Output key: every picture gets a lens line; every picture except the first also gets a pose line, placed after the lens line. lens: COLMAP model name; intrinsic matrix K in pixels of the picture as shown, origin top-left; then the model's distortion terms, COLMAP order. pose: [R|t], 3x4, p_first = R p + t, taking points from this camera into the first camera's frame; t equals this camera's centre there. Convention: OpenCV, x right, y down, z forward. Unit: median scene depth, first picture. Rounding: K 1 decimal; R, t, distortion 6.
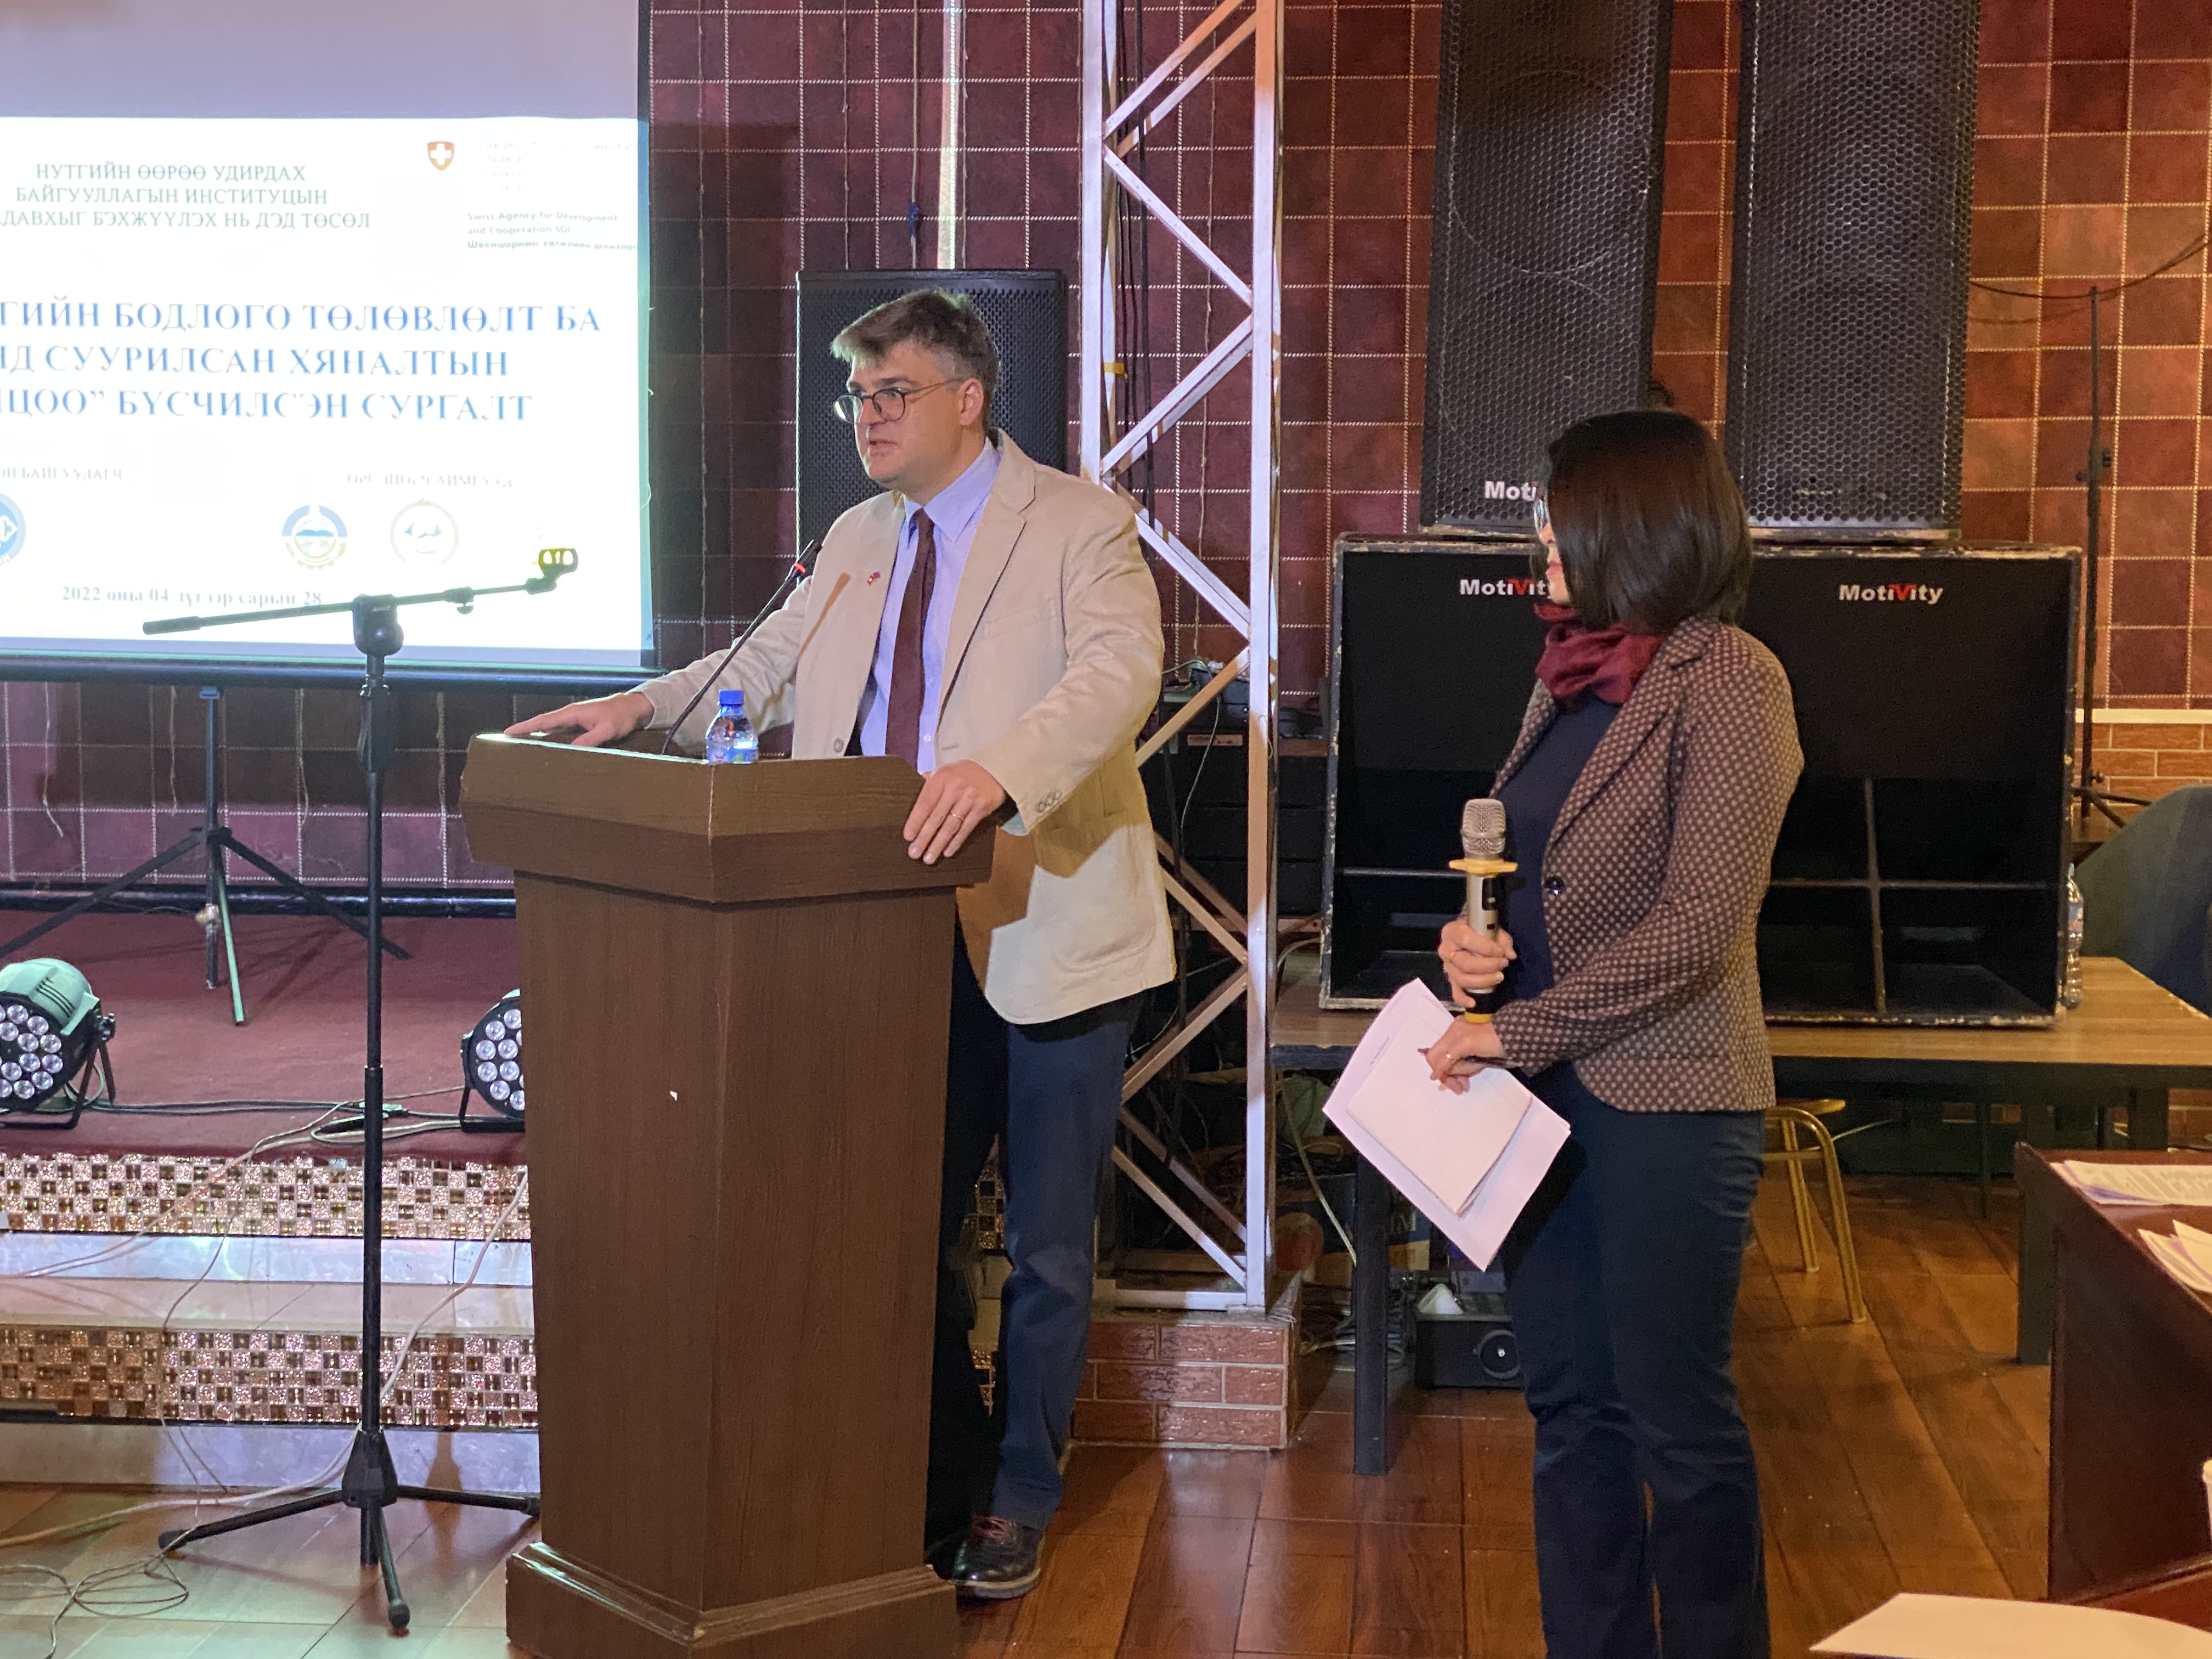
lens RADIAL K [[3618.1, 0, 1139.7], [0, 3618.1, 823.4], [0, 0, 1]] dist [0.099070, -0.096554]
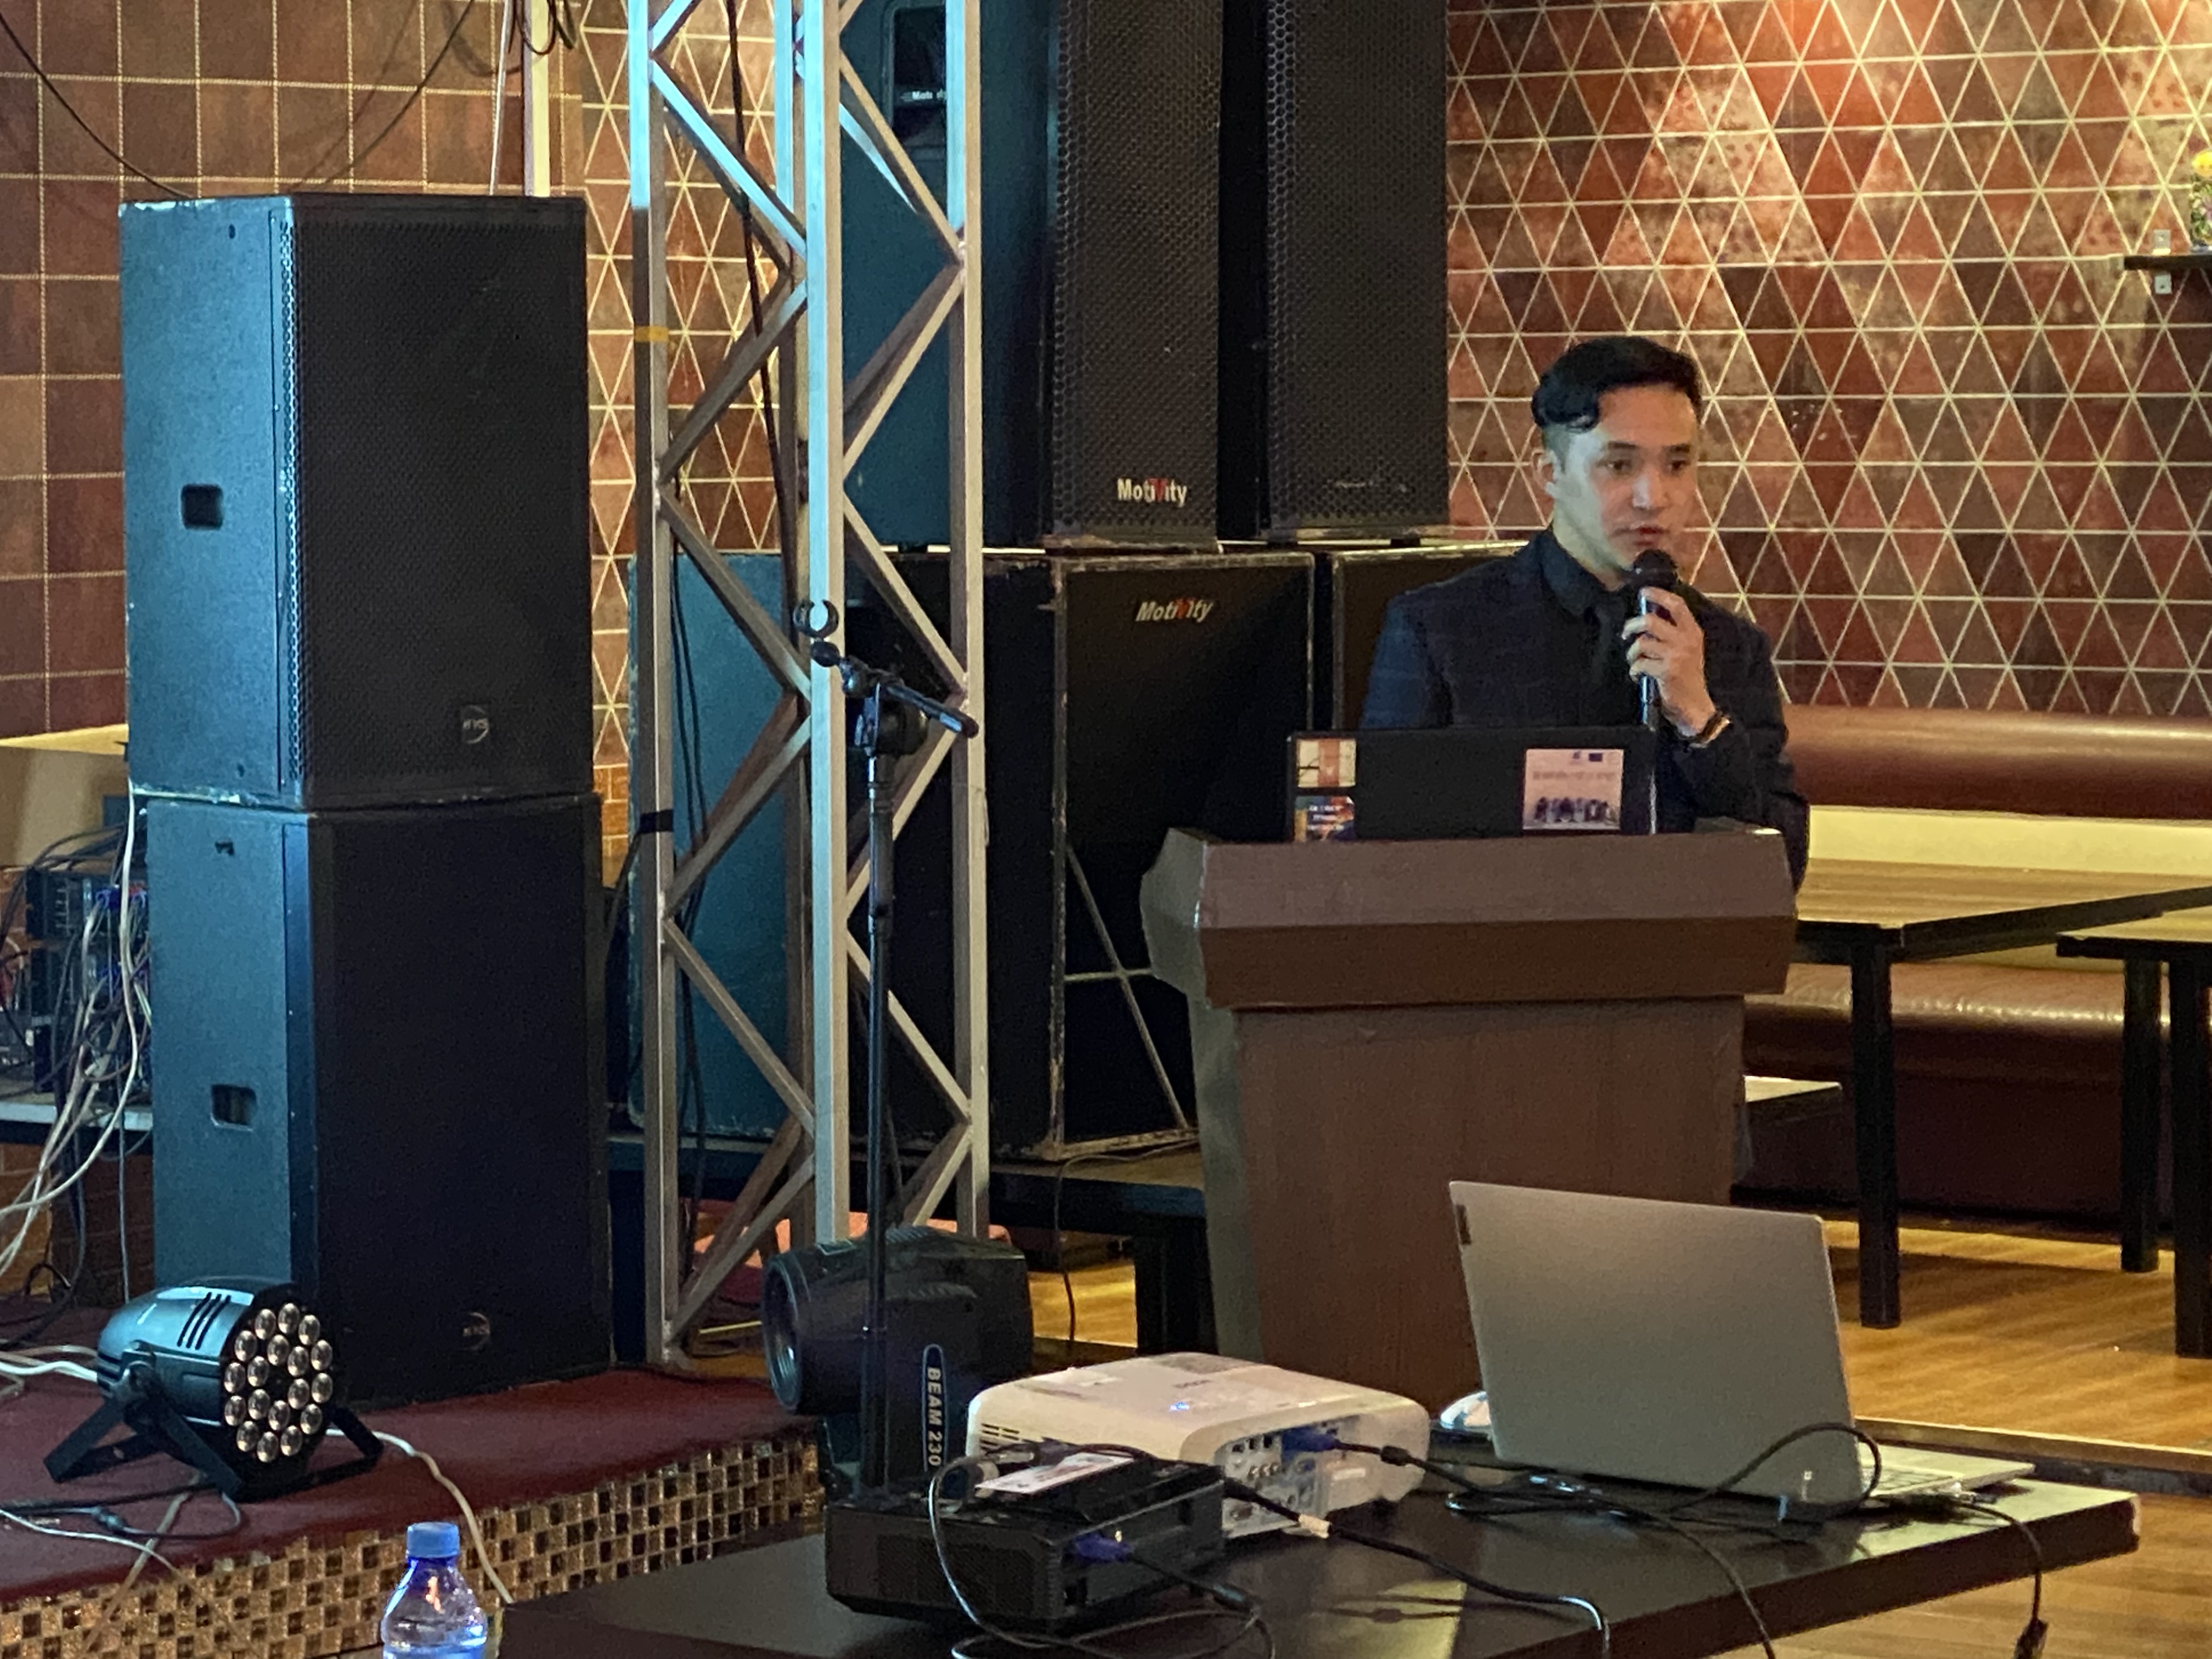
lens RADIAL K [[6842.7, 0, 1106.0], [0, 6842.7, 829.5], [0, 0, 1]] dist [0.163737, -1.637077]
pose [[0.535098, -0.066920, 0.842135, -1.158243], [0.092647, 0.995493, 0.020239, -0.047717], [-0.839694, 0.067191, 0.538886, 0.196494]]
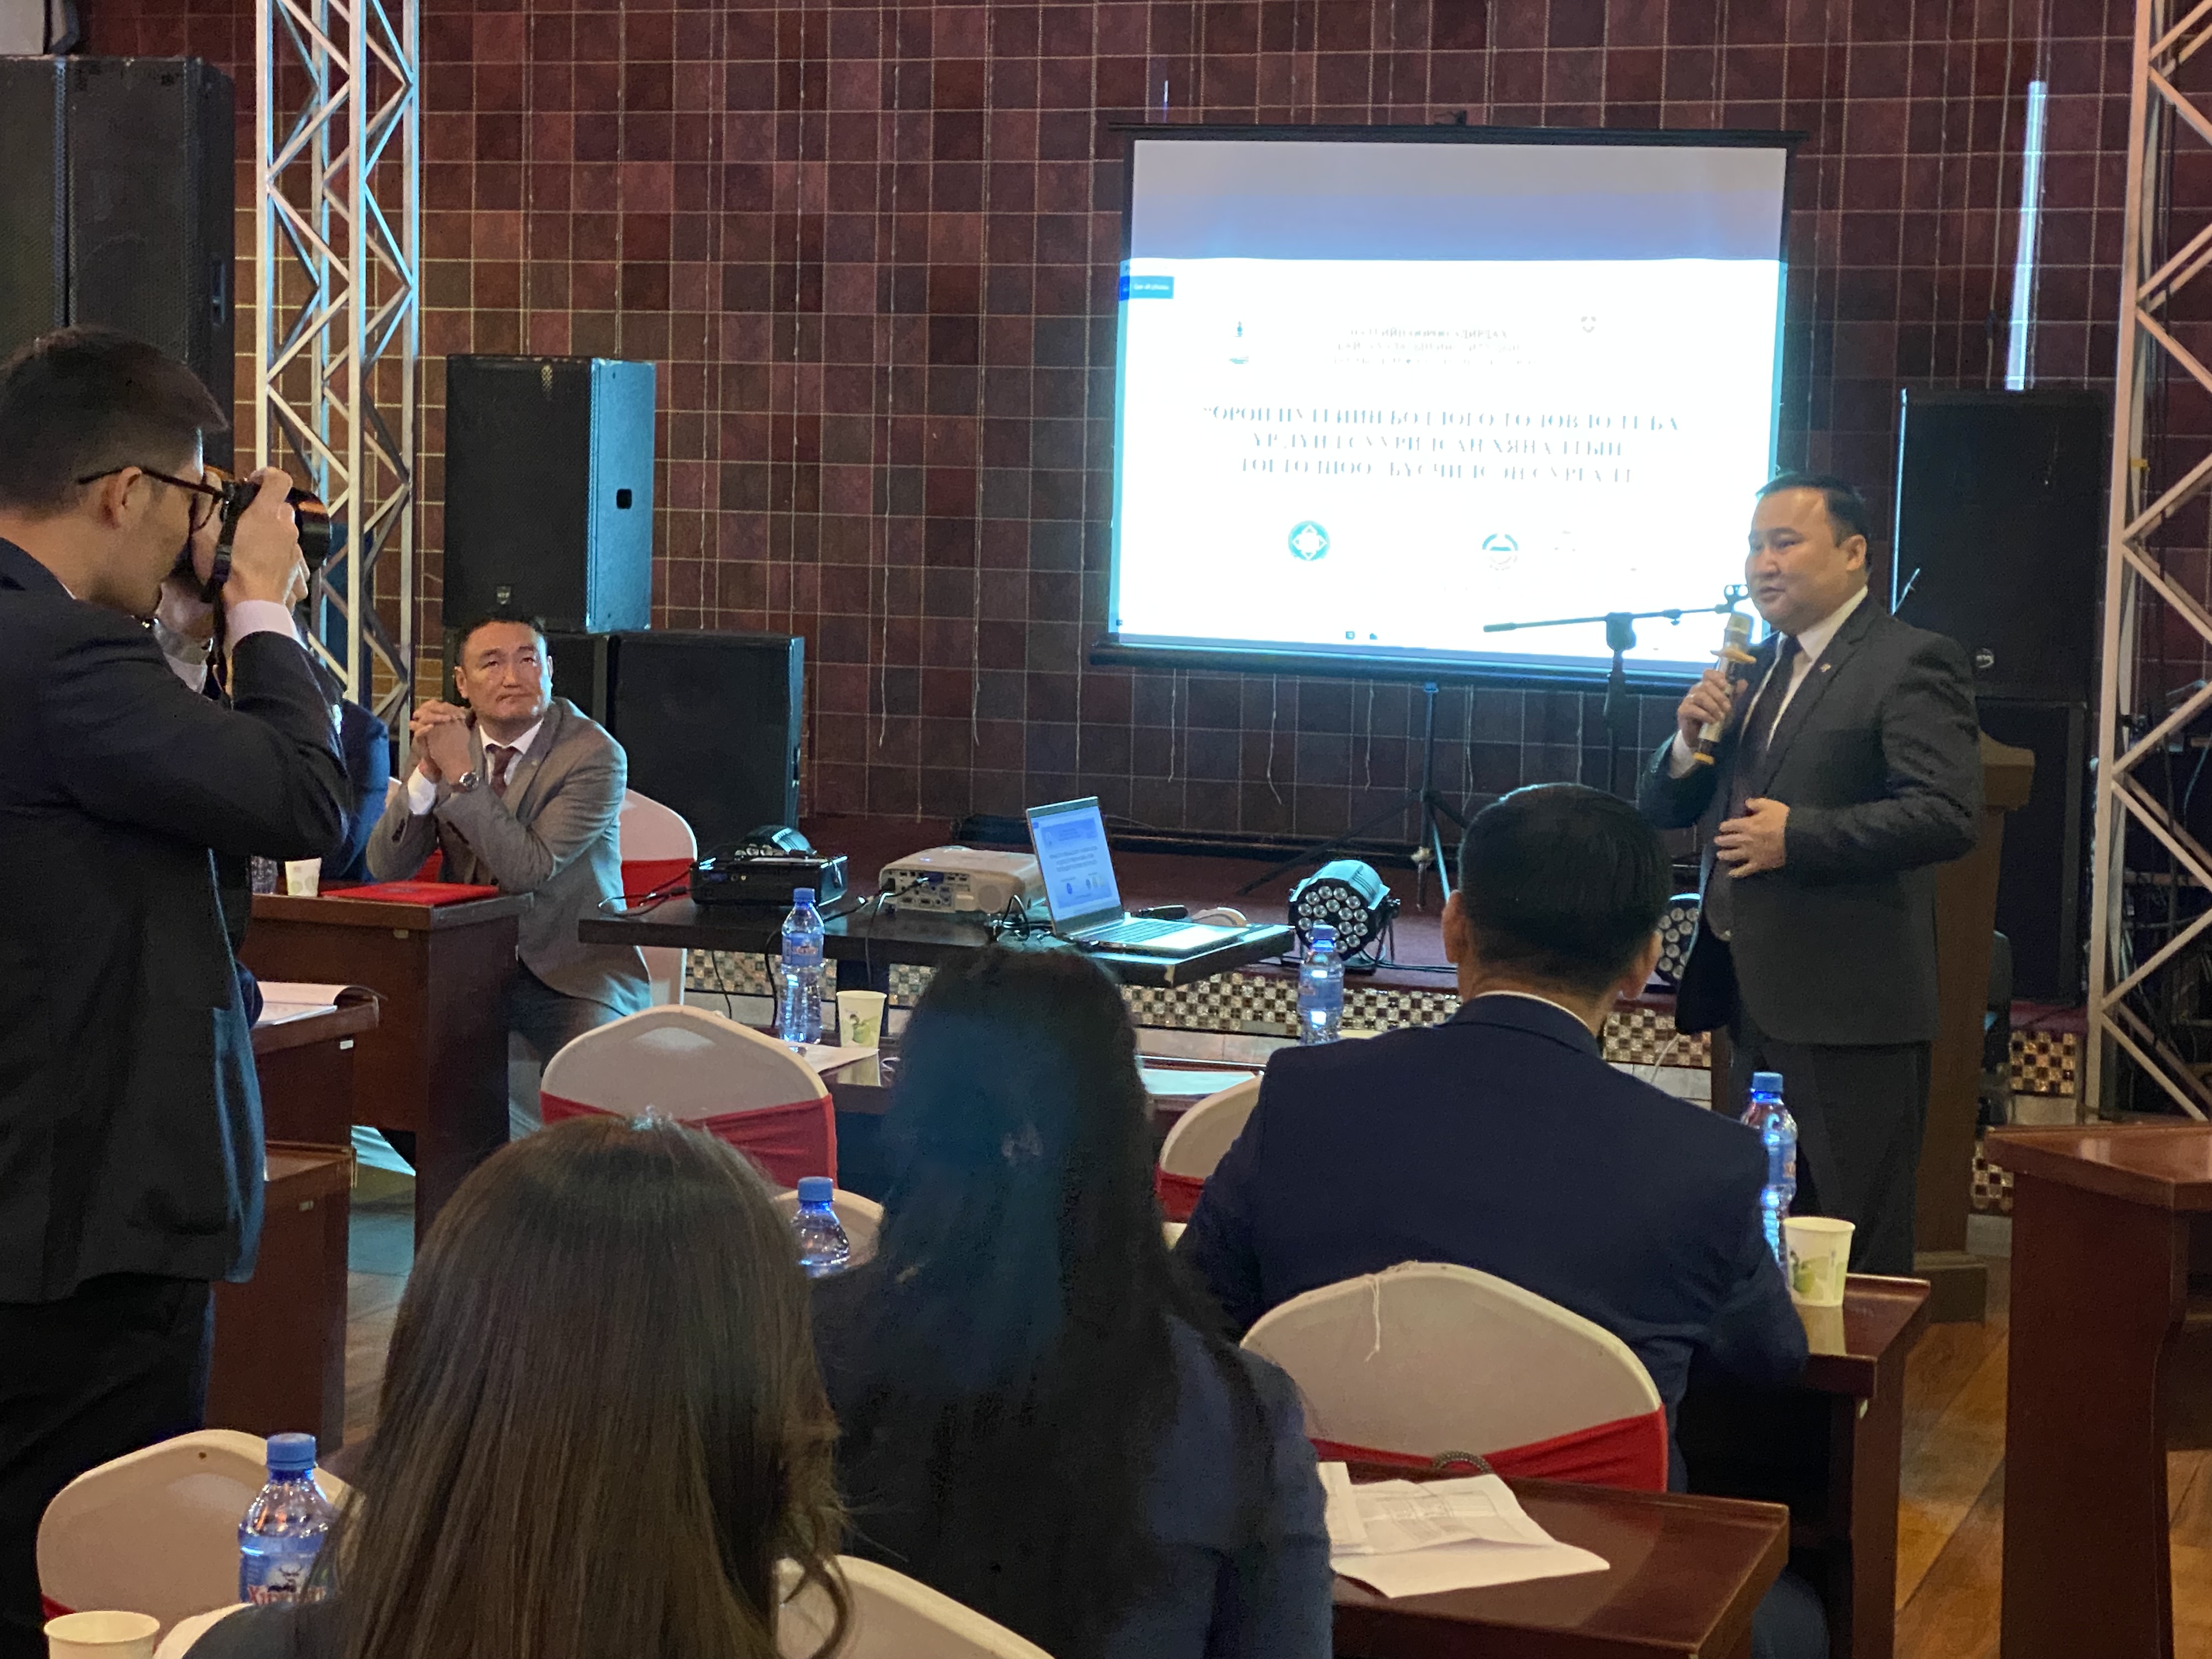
lens RADIAL K [[4254.5, 0, 1058.1], [0, 4254.5, 805.7], [0, 0, 1]] dist [0.120105, 0.188234]
pose [[0.963416, 0.039771, -0.265045, 0.035341], [-0.046611, 0.998721, -0.019566, 0.056371], [0.263927, 0.031205, 0.964038, -0.687929]]
